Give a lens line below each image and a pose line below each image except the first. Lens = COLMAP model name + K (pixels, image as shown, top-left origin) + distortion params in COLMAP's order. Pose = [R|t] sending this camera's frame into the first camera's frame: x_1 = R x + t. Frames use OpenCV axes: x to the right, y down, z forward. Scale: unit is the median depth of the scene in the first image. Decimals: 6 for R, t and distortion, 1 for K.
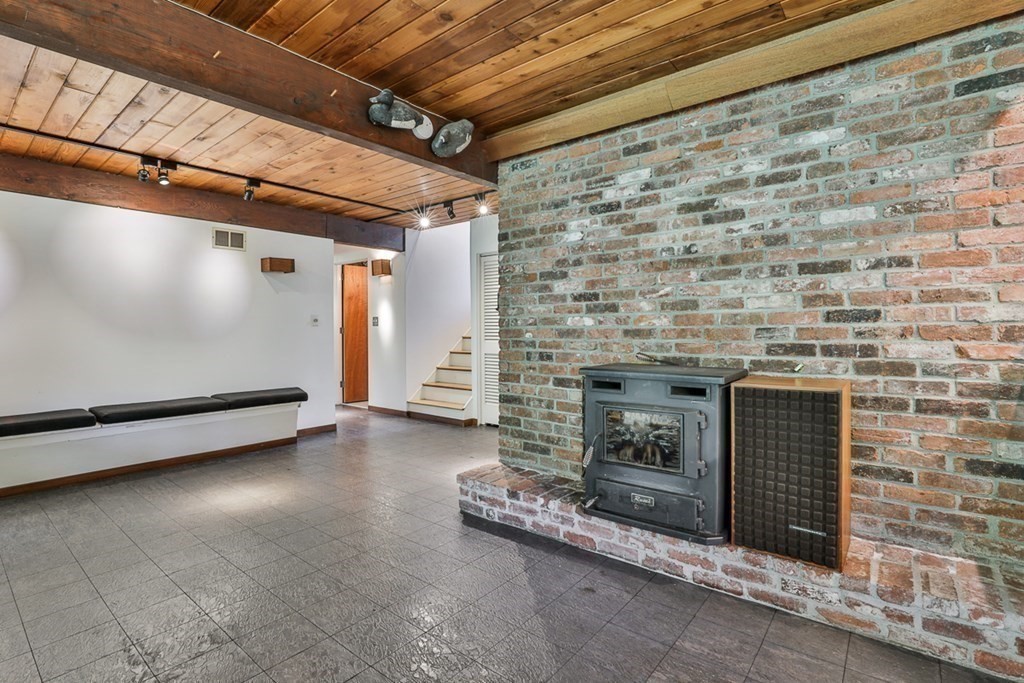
lens RADIAL K [[477.3, 0, 490.9], [0, 477.3, 329.0], [0, 0, 1]] dist [-0.034074, 0.005640]
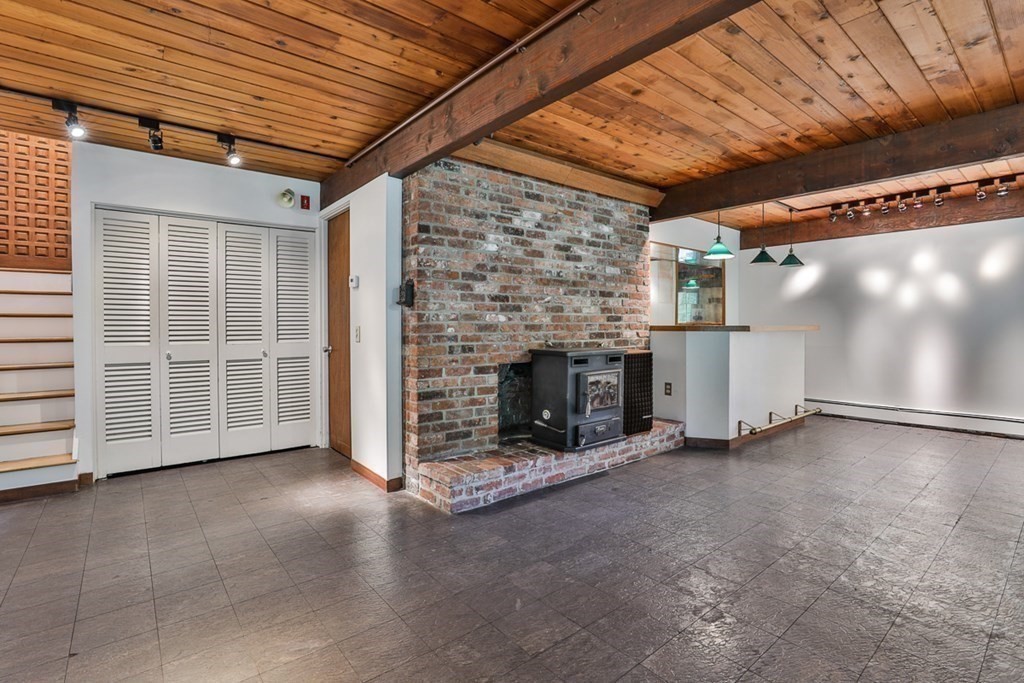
lens RADIAL K [[477.3, 0, 496.6], [0, 477.3, 328.6], [0, 0, 1]] dist [-0.034074, 0.005640]
pose [[0.221081, -0.000521, 0.975255, -1.063652], [0.001796, 0.999998, 0.000128, 0.011631], [-0.975254, 0.001723, 0.221082, 0.773329]]
